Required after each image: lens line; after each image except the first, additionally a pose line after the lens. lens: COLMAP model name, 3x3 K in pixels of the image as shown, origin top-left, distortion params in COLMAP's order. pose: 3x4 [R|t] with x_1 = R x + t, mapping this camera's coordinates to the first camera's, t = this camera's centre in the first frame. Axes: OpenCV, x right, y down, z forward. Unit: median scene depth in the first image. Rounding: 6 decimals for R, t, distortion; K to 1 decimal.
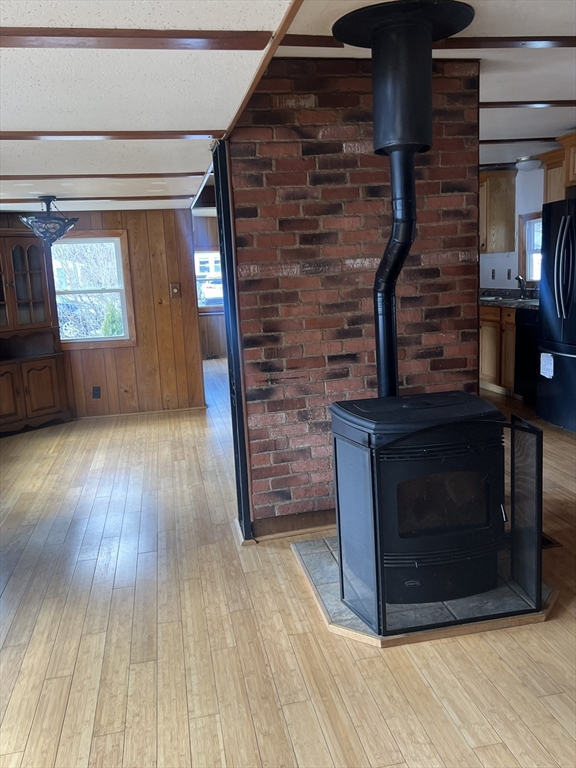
lens RADIAL K [[646.5, 0, 288.2], [0, 646.5, 385.6], [0, 0, 1]] dist [0.037479, -0.050400]
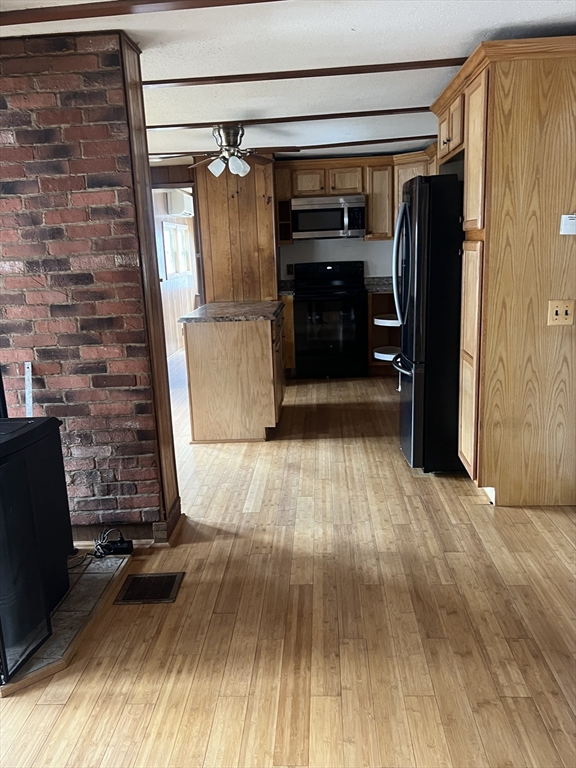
lens RADIAL K [[646.5, 0, 287.2], [0, 646.5, 384.3], [0, 0, 1]] dist [0.037479, -0.050400]
pose [[0.969580, 0.061290, -0.236978, 0.716916], [-0.050861, 0.997459, 0.049879, -0.088928], [0.239433, -0.036309, 0.970234, 0.201033]]
